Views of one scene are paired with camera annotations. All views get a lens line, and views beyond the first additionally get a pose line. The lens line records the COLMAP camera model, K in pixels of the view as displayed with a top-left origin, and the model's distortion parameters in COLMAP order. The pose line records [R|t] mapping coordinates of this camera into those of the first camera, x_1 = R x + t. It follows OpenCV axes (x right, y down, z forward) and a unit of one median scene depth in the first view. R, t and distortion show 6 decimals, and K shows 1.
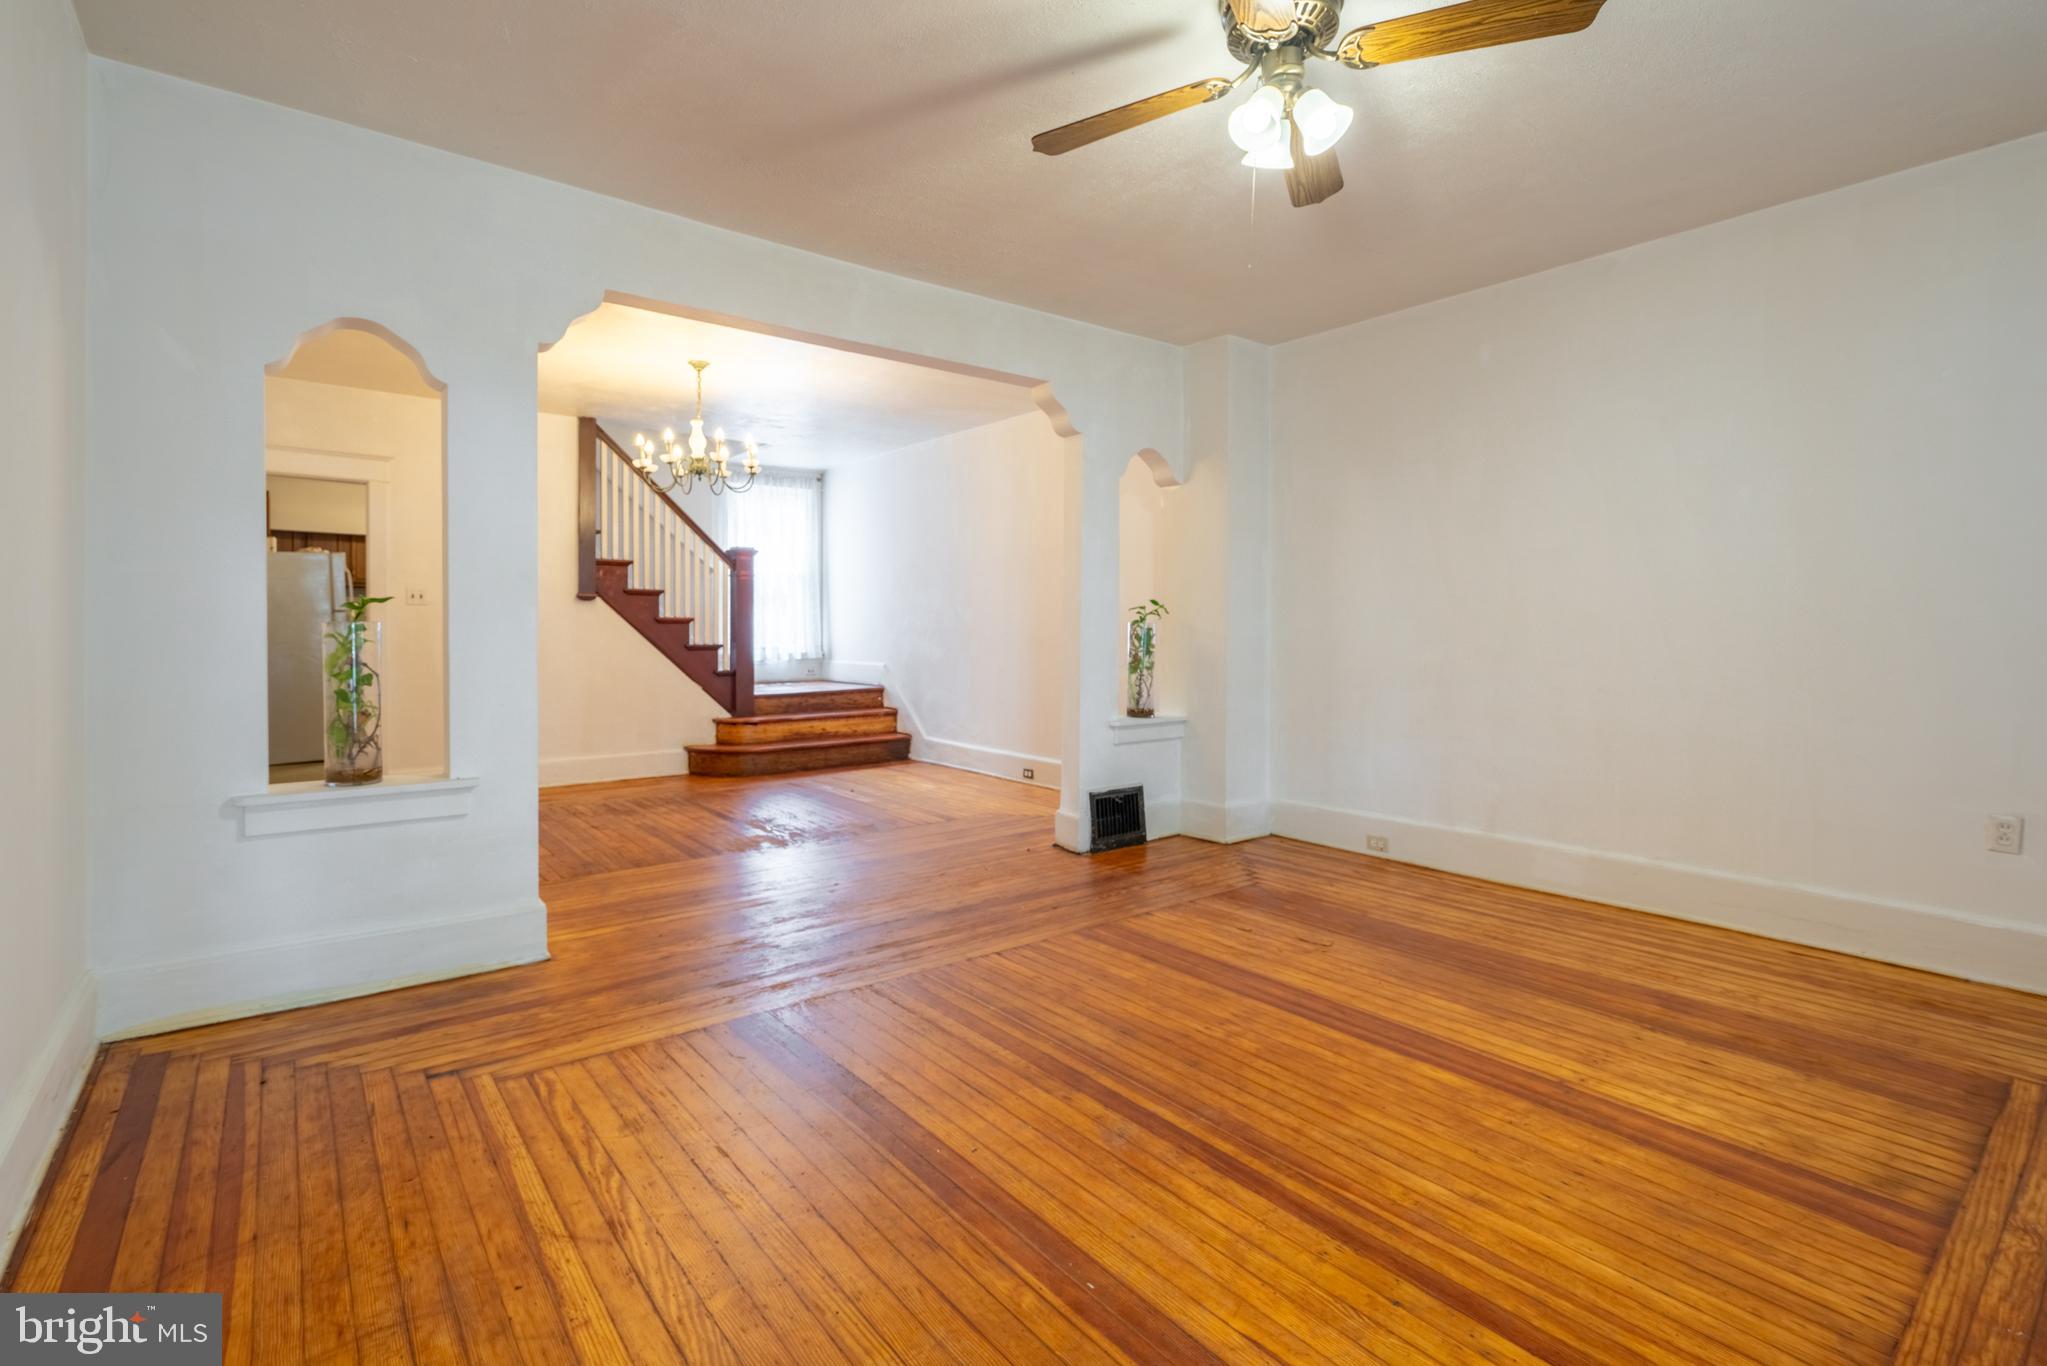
lens RADIAL K [[945.6, 0, 1026.2], [0, 945.6, 655.2], [0, 0, 1]] dist [-0.002433, 0.000023]
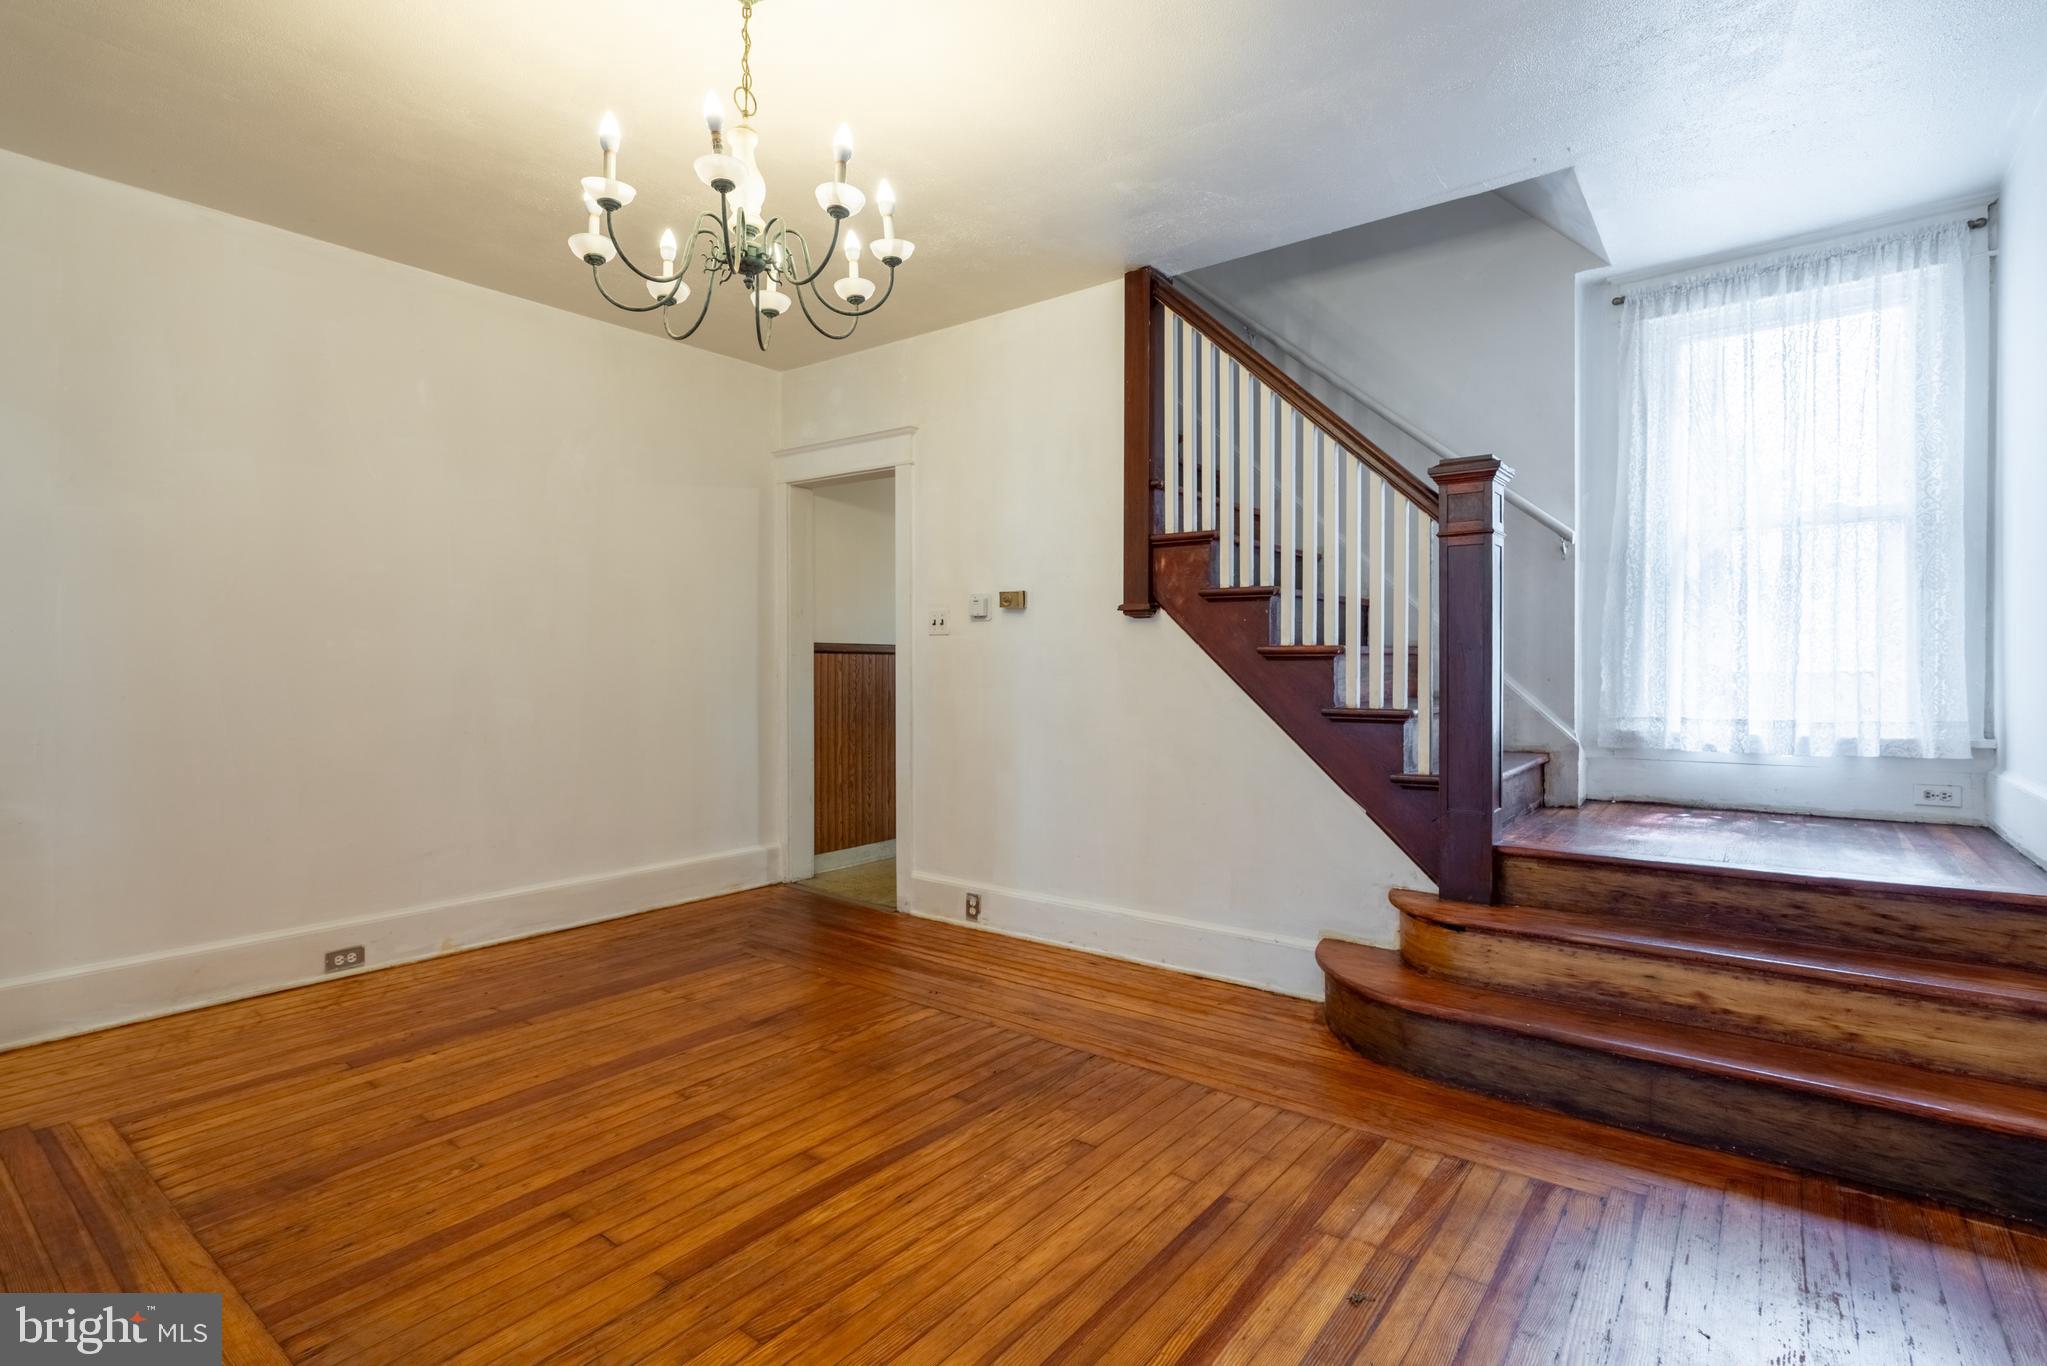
lens RADIAL K [[986.4, 0, 963.3], [0, 986.4, 675.1], [0, 0, 1]] dist [-0.002129, -0.000067]
pose [[0.230184, 0.005930, -0.973129, 0.041842], [-0.030812, 0.999524, -0.001197, -0.018764], [0.972659, 0.030259, 0.230258, 0.673760]]
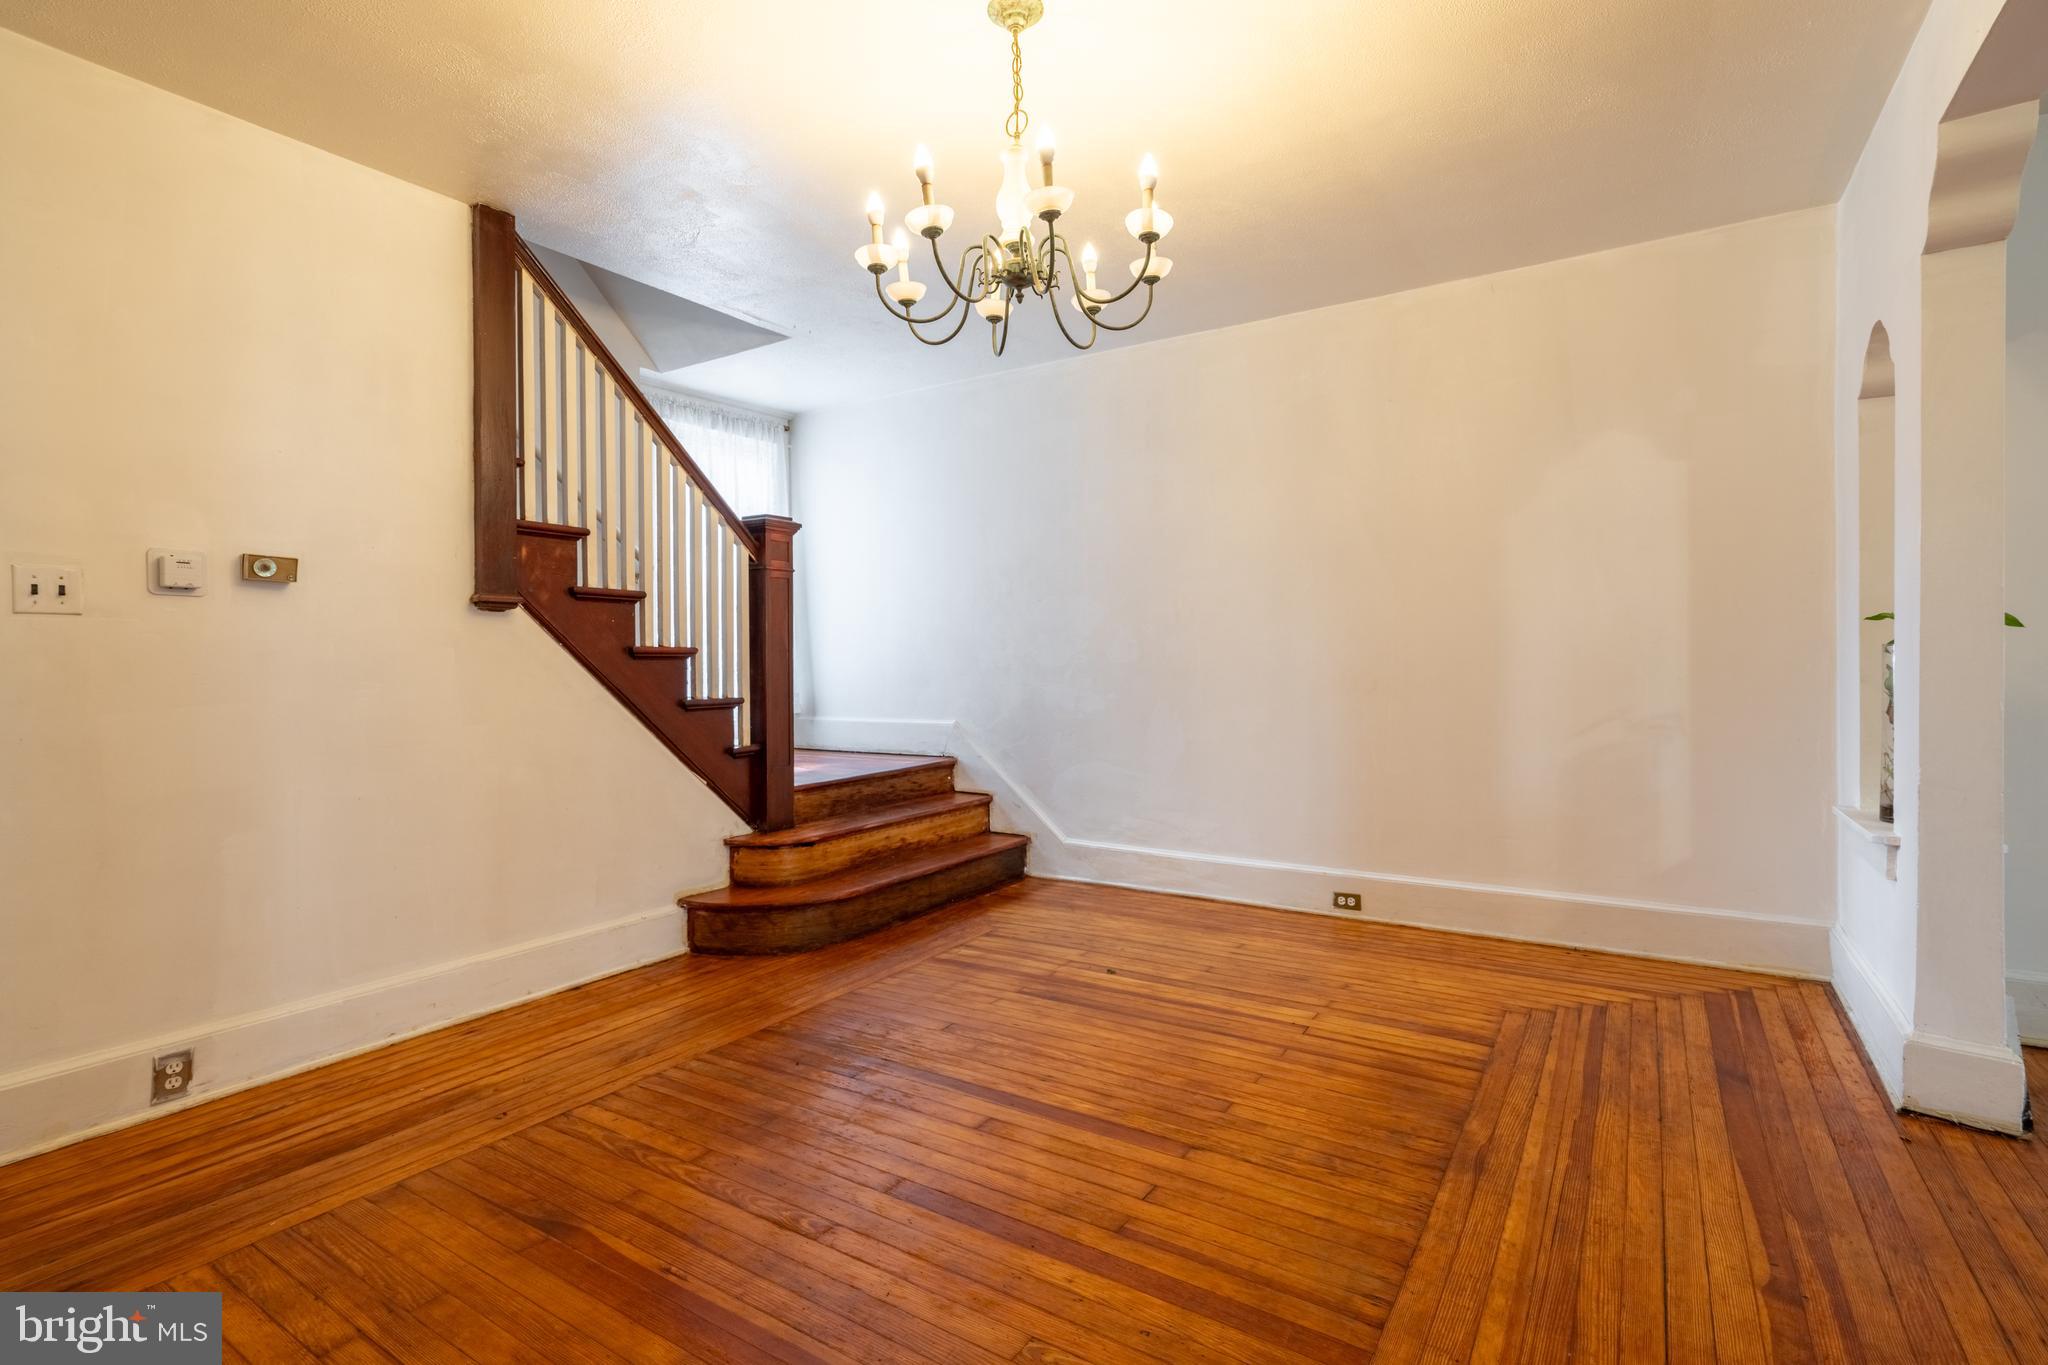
lens RADIAL K [[943.6, 0, 1024.0], [0, 943.6, 682.5], [0, 0, 1]] dist [-0.012664, -0.000139]
pose [[0.945724, -0.022482, 0.324193, -0.321811], [0.026063, 0.999638, -0.006707, -0.011522], [-0.323925, 0.014793, 0.945967, 0.422921]]
